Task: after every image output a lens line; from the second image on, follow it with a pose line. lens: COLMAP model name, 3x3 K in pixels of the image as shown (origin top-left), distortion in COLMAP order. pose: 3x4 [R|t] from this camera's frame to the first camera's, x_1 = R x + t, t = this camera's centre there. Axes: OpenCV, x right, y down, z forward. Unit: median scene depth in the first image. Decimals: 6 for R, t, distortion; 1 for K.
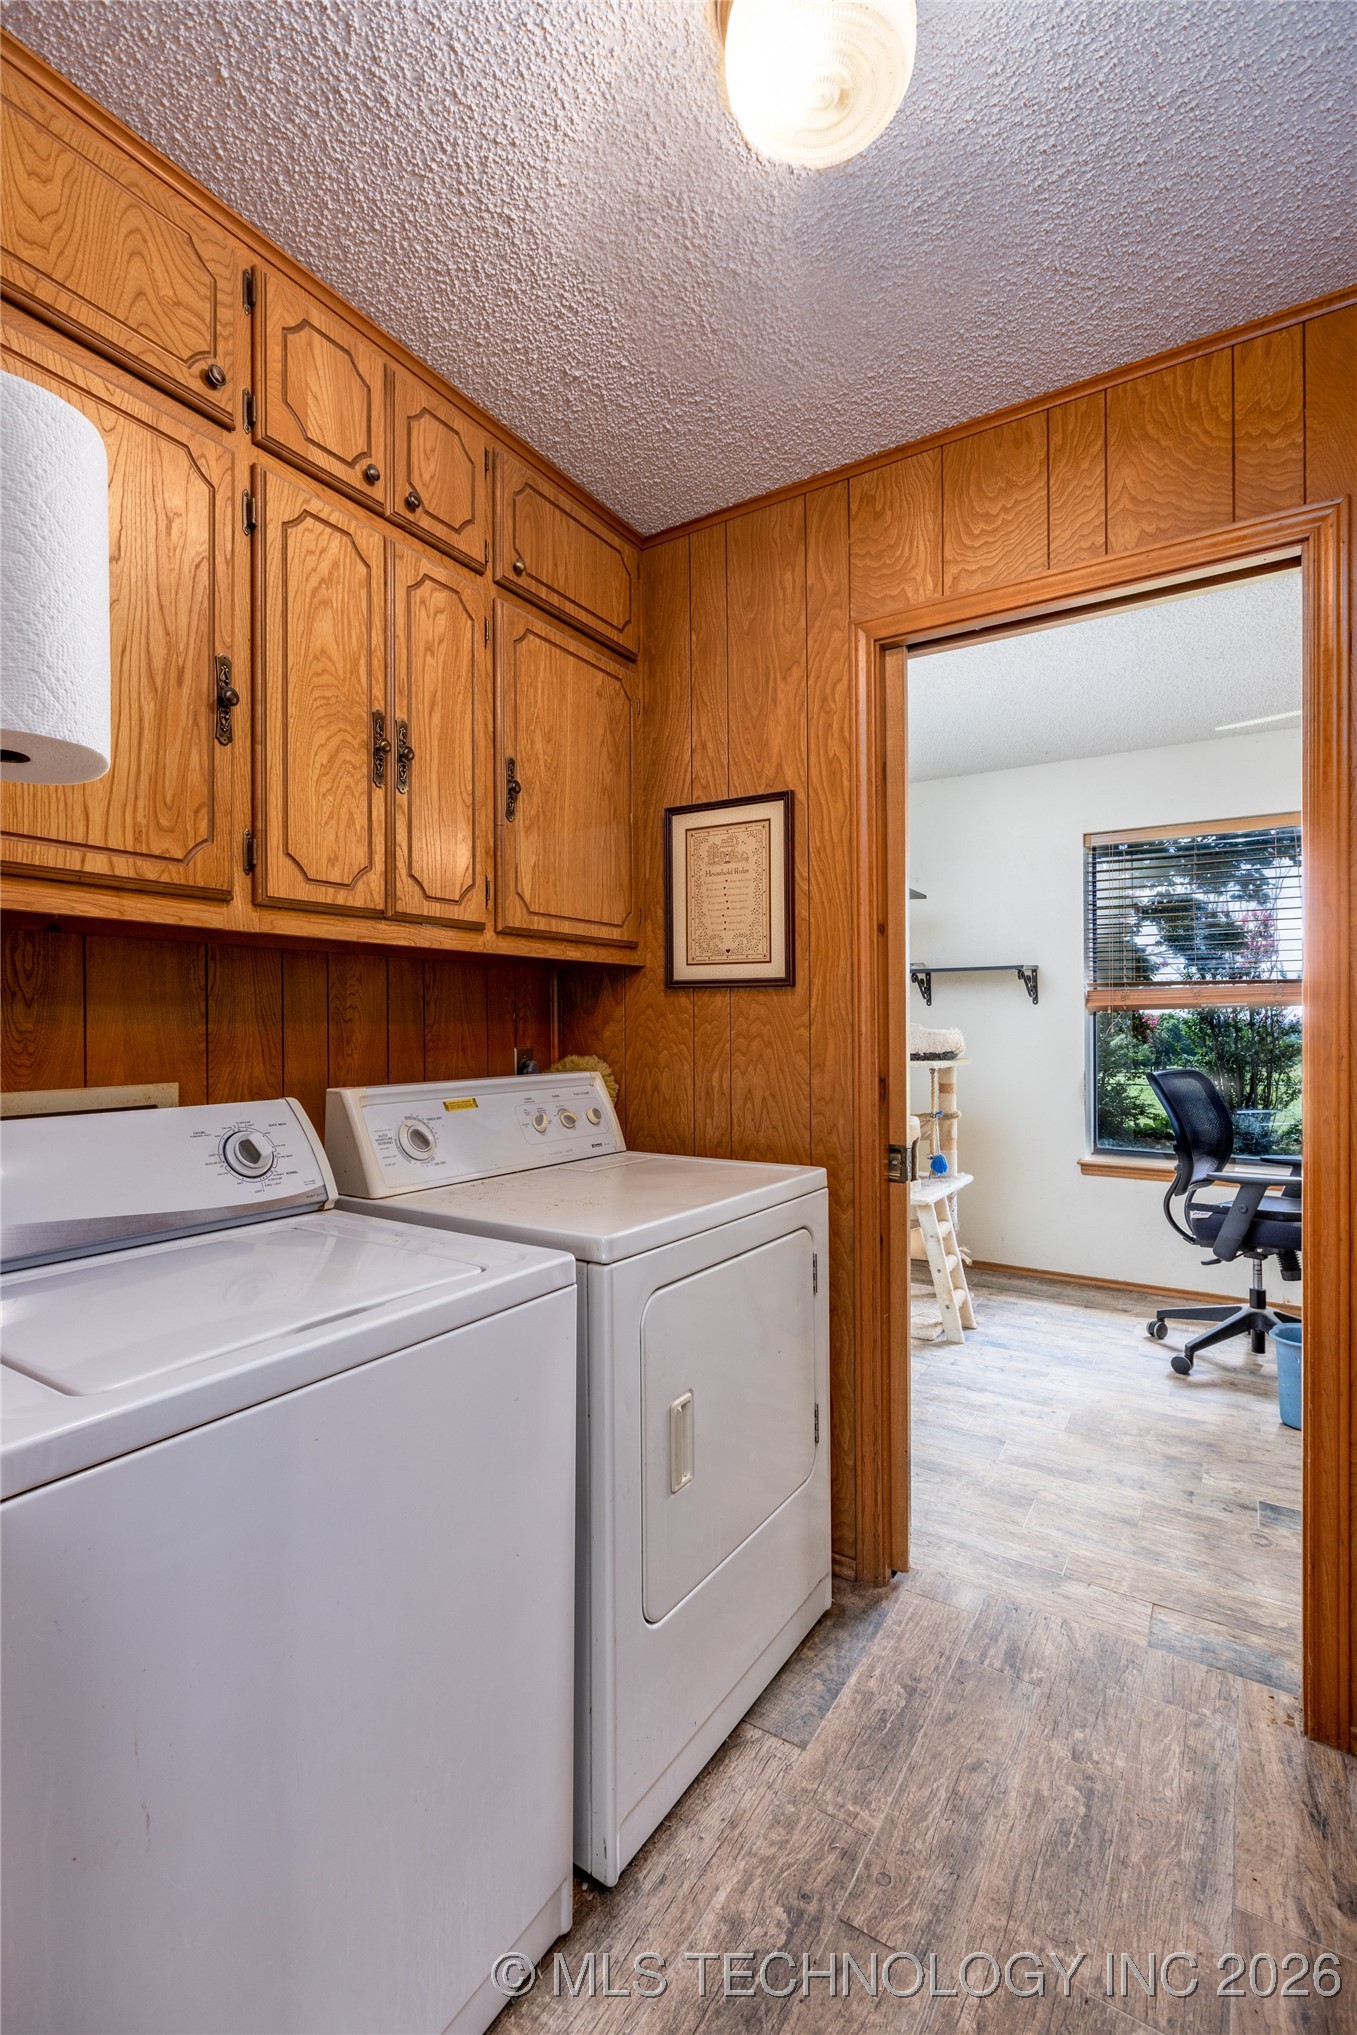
lens RADIAL K [[898.0, 0, 686.5], [0, 898.0, 1018.3], [0, 0, 1]] dist [-0.001699, -0.000120]
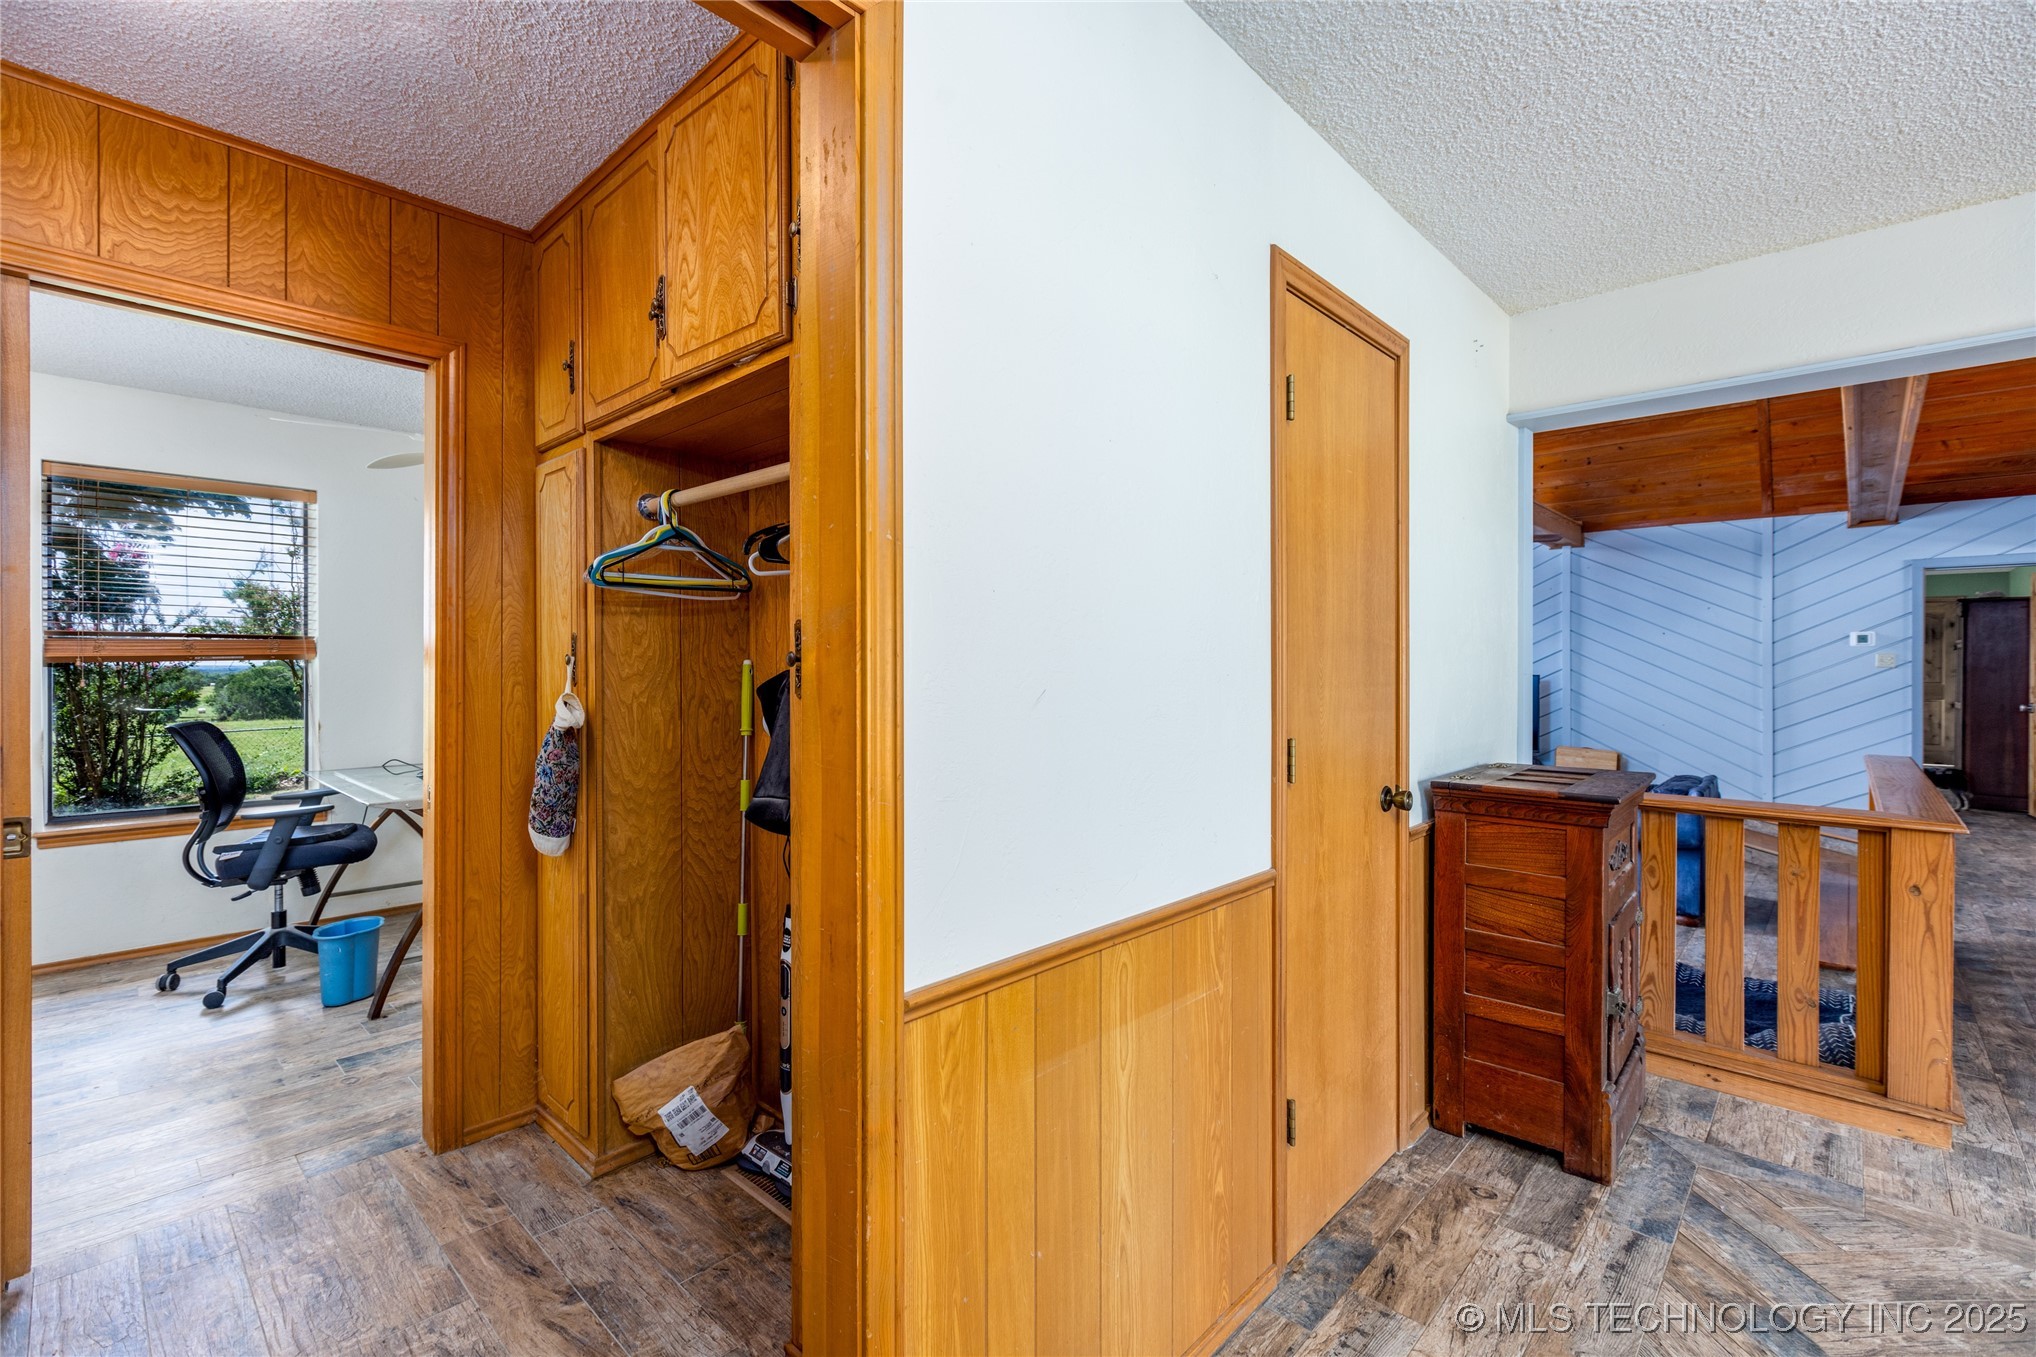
lens RADIAL K [[898.5, 0, 1006.0], [0, 898.5, 669.2], [0, 0, 1]] dist [-0.001699, -0.000120]
pose [[0.179953, -0.000289, 0.983675, -0.336980], [-0.007946, 0.999967, 0.001747, -0.014676], [-0.983643, -0.008131, 0.179945, -0.113748]]
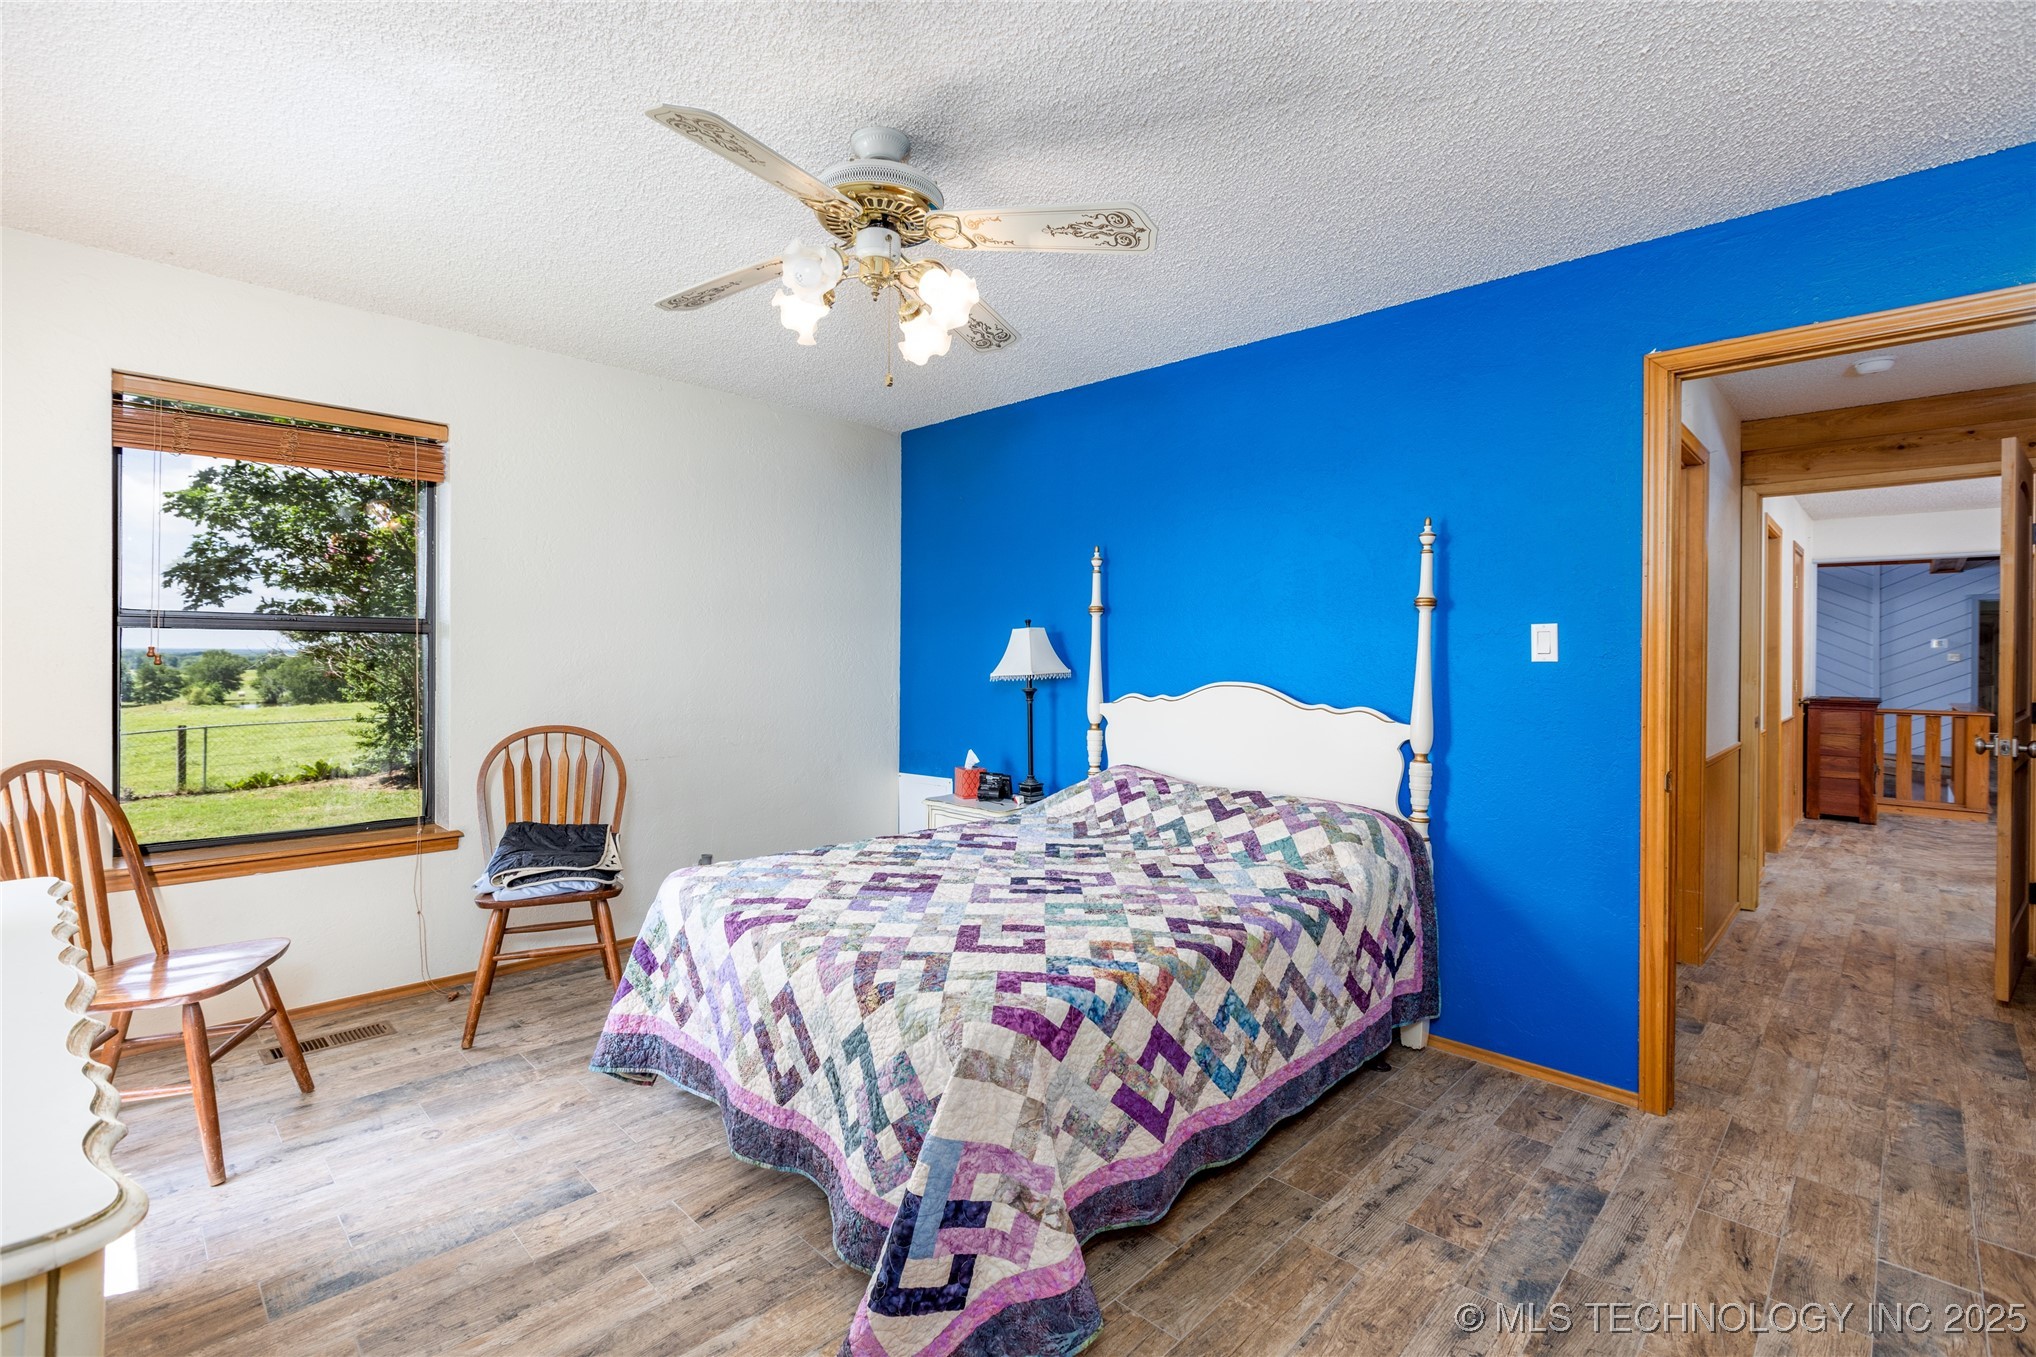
lens RADIAL K [[898.5, 0, 1007.7], [0, 898.5, 660.5], [0, 0, 1]] dist [-0.001699, -0.000120]
pose [[0.206868, -0.001589, 0.978367, -2.260445], [-0.013978, 0.999892, 0.004579, 0.002456], [-0.978269, -0.014623, 0.206824, 1.253650]]
